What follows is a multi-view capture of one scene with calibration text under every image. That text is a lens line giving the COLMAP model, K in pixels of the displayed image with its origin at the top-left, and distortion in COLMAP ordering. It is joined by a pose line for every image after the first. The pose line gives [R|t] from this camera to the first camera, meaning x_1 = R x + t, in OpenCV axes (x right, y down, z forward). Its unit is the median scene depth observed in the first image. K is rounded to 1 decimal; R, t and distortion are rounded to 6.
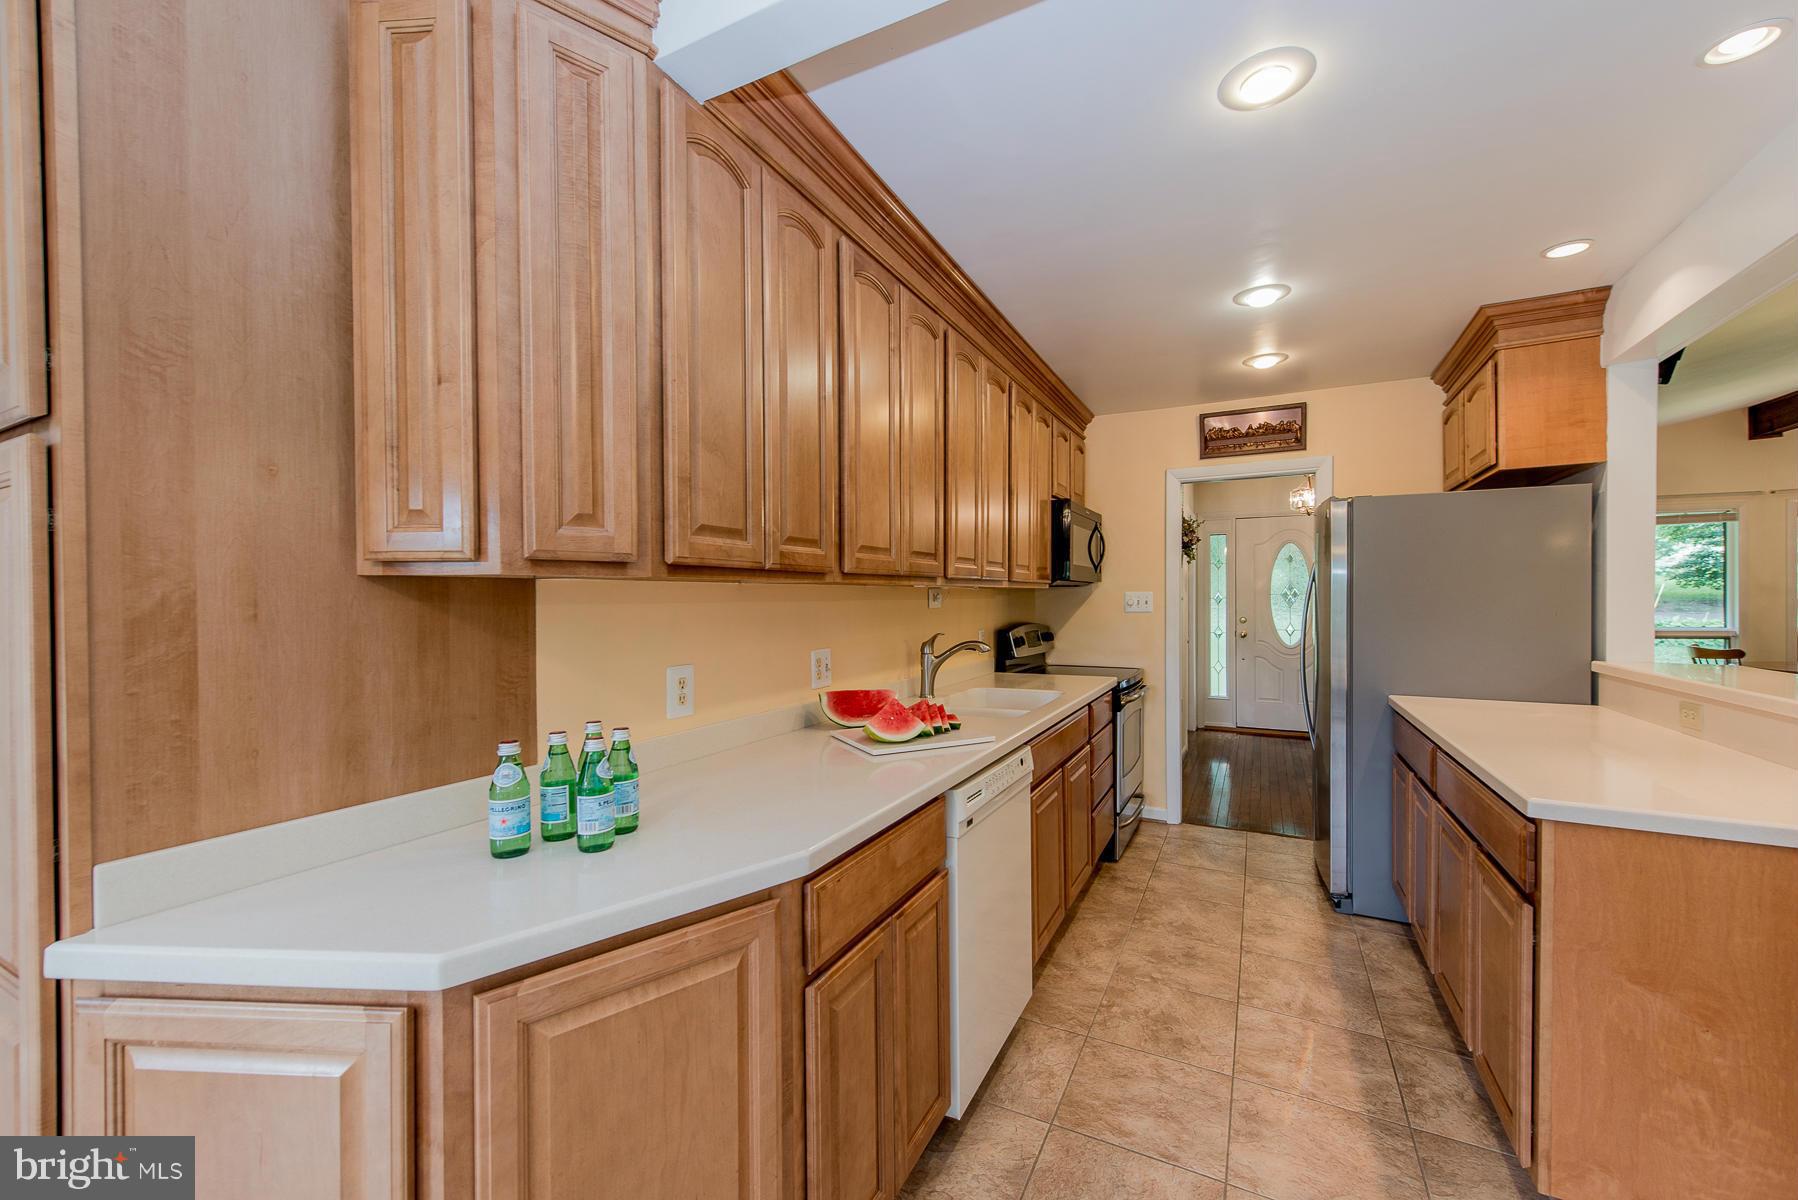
lens RADIAL K [[699.5, 0, 903.2], [0, 699.5, 605.1], [0, 0, 1]] dist [0.007106, -0.000959]
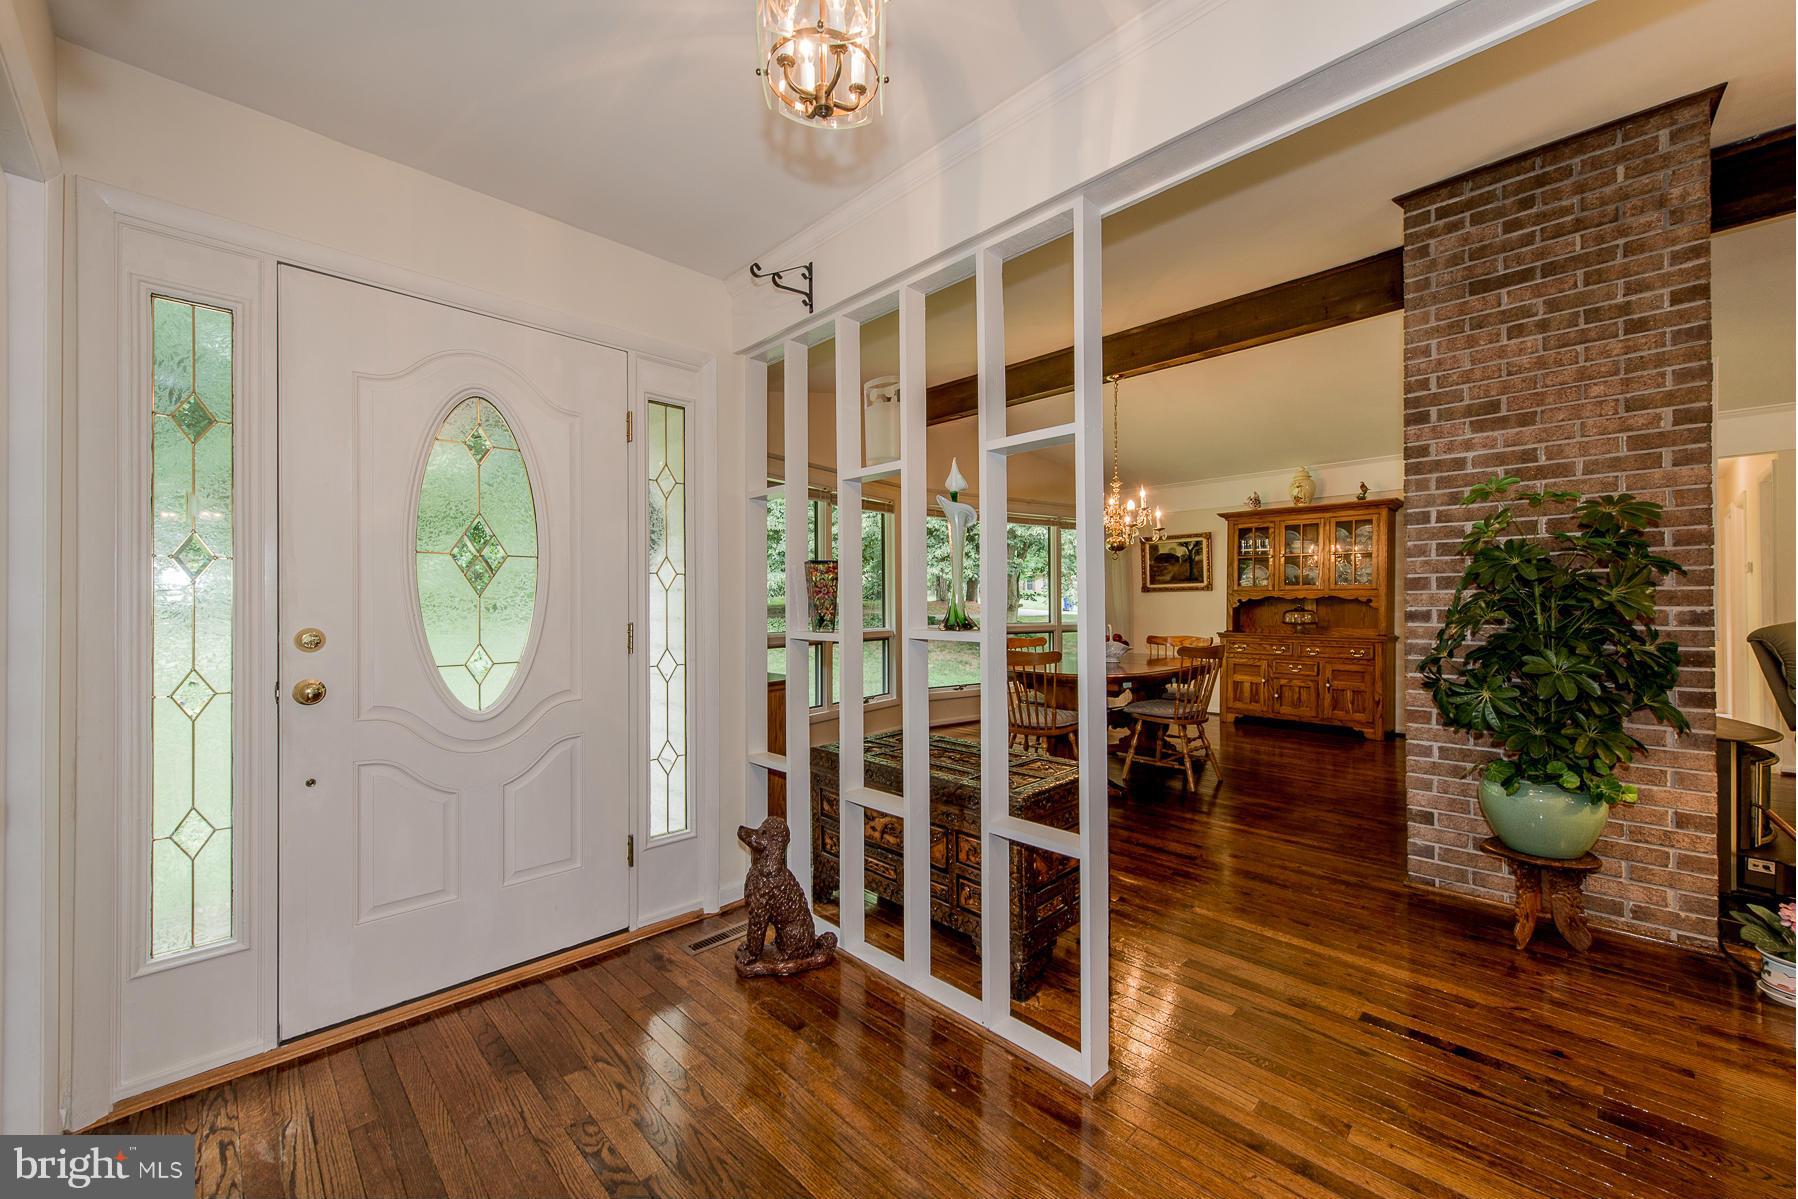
lens RADIAL K [[699.5, 0, 897.6], [0, 699.5, 617.6], [0, 0, 1]] dist [0.007106, -0.000959]
pose [[0.302739, -0.007966, 0.953040, 0.752166], [0.015213, 0.999878, 0.003525, 0.039119], [-0.952952, 0.013432, 0.302823, 1.787617]]
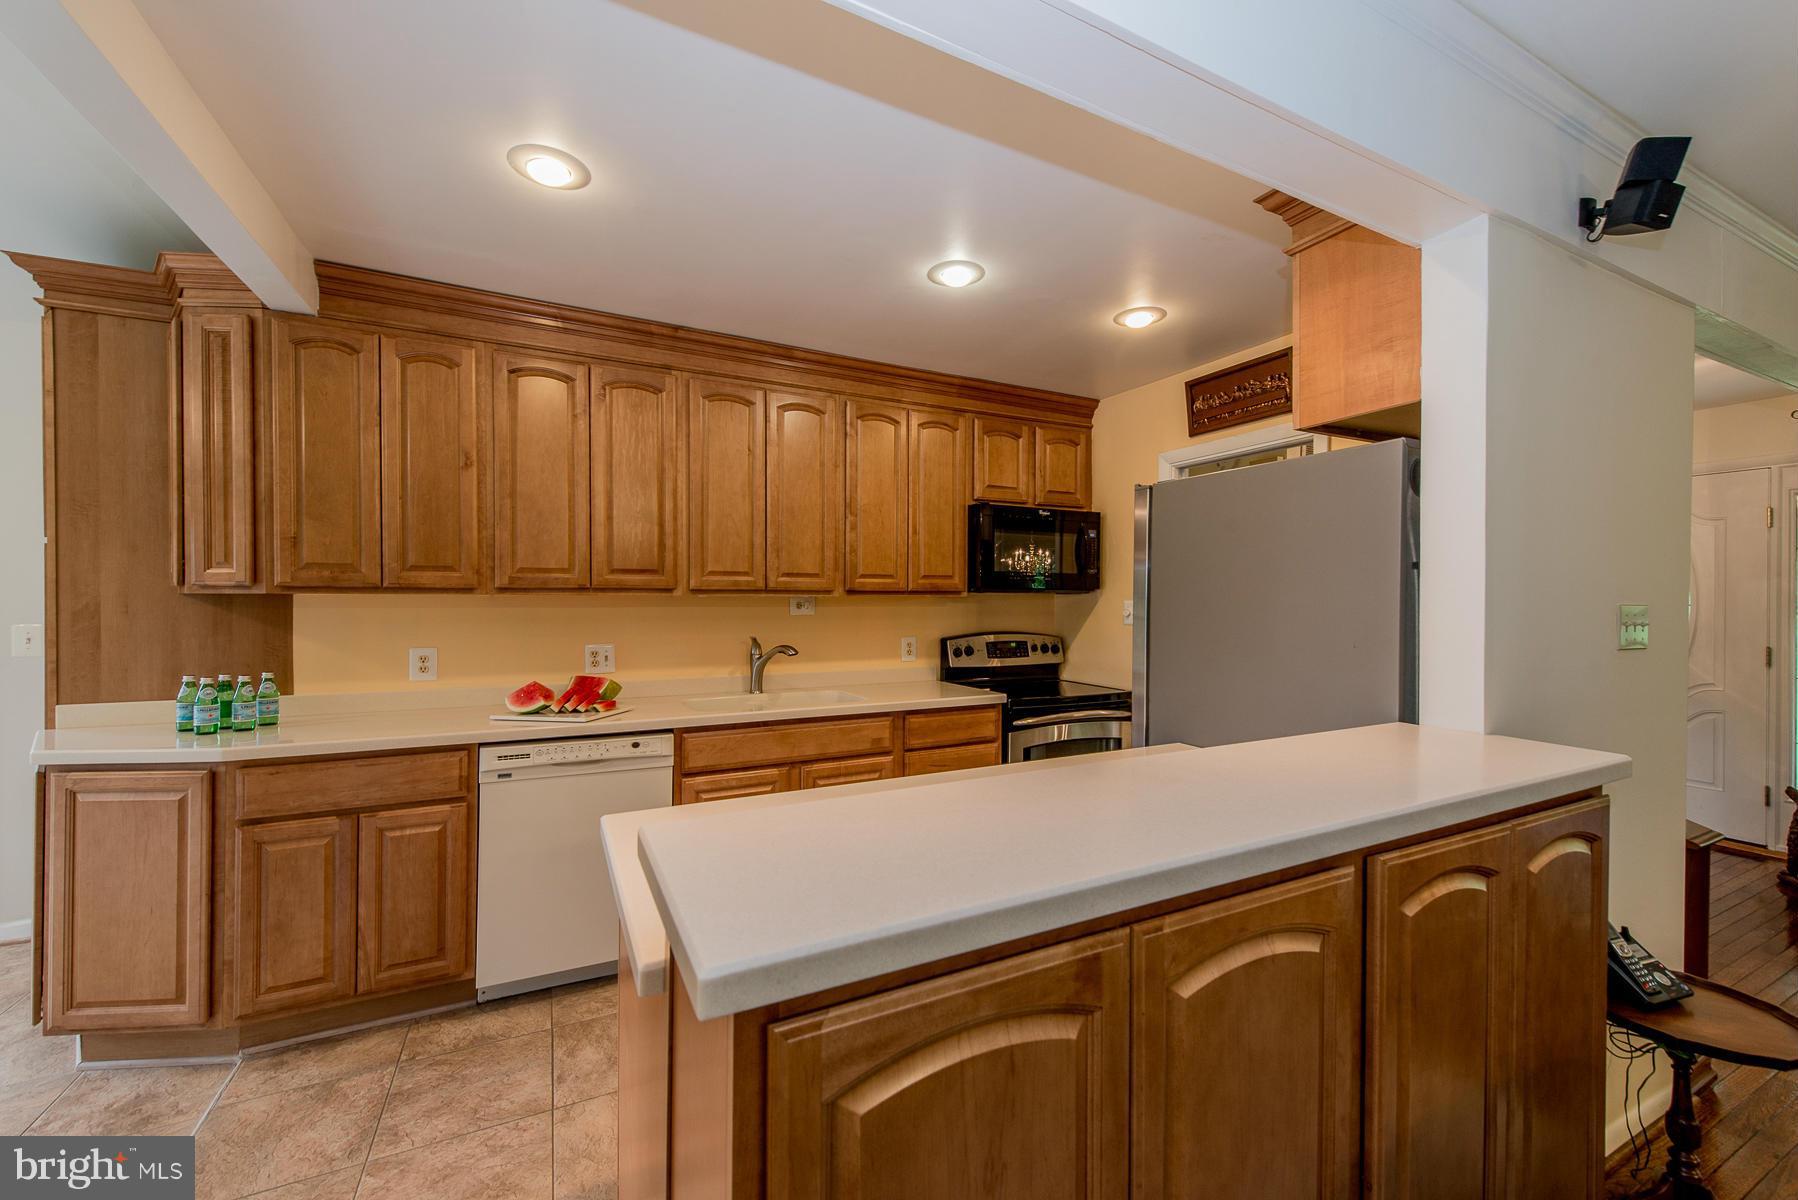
lens RADIAL K [[699.5, 0, 901.9], [0, 699.5, 605.2], [0, 0, 1]] dist [0.007106, -0.000959]
pose [[0.810264, 0.013216, -0.585916, 0.967760], [-0.015000, 0.999886, 0.001810, -0.018237], [0.585873, 0.007322, 0.810370, 0.231624]]
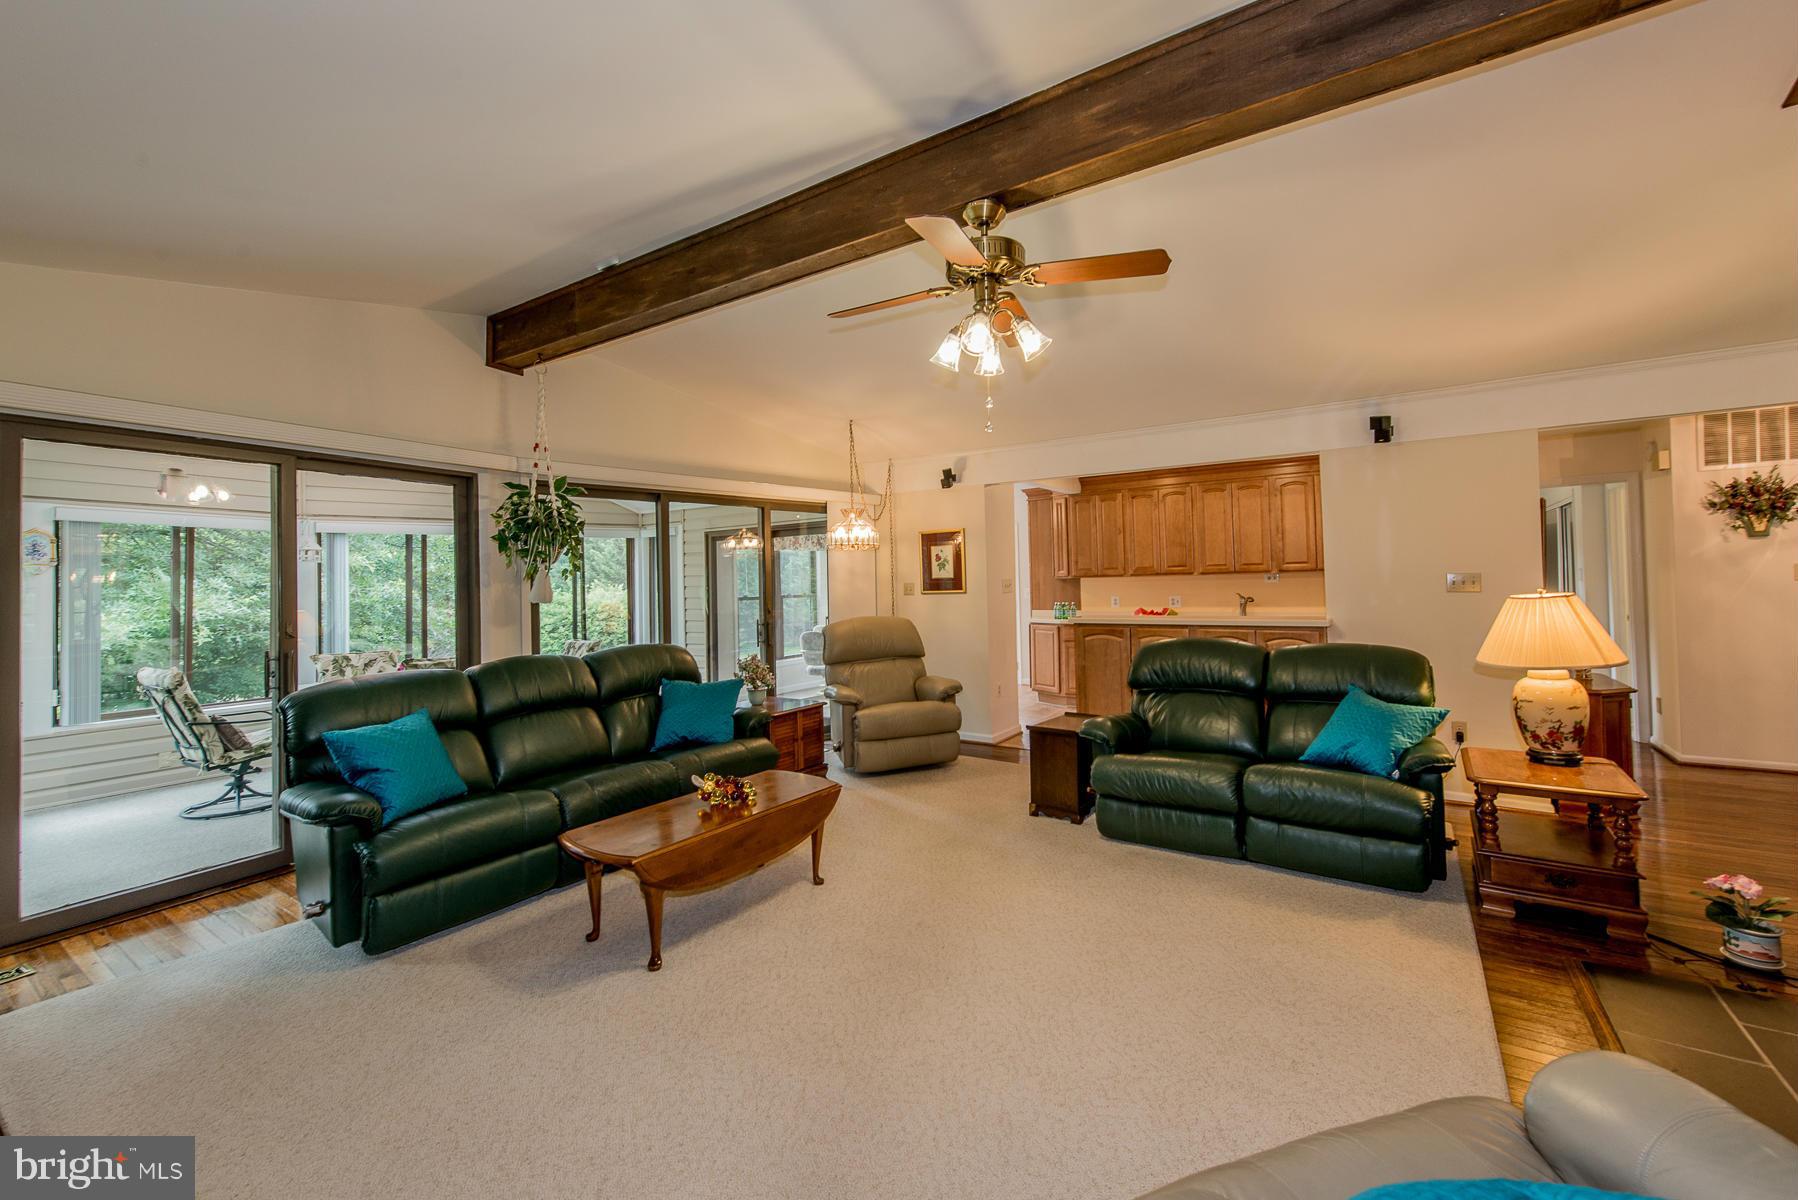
lens RADIAL K [[699.5, 0, 928.2], [0, 699.5, 565.9], [0, 0, 1]] dist [0.007106, -0.000959]
pose [[-0.090745, -0.011794, -0.995804, 2.806337], [0.011920, 0.999845, -0.012928, -0.038966], [0.995803, -0.013043, -0.090591, 0.146067]]
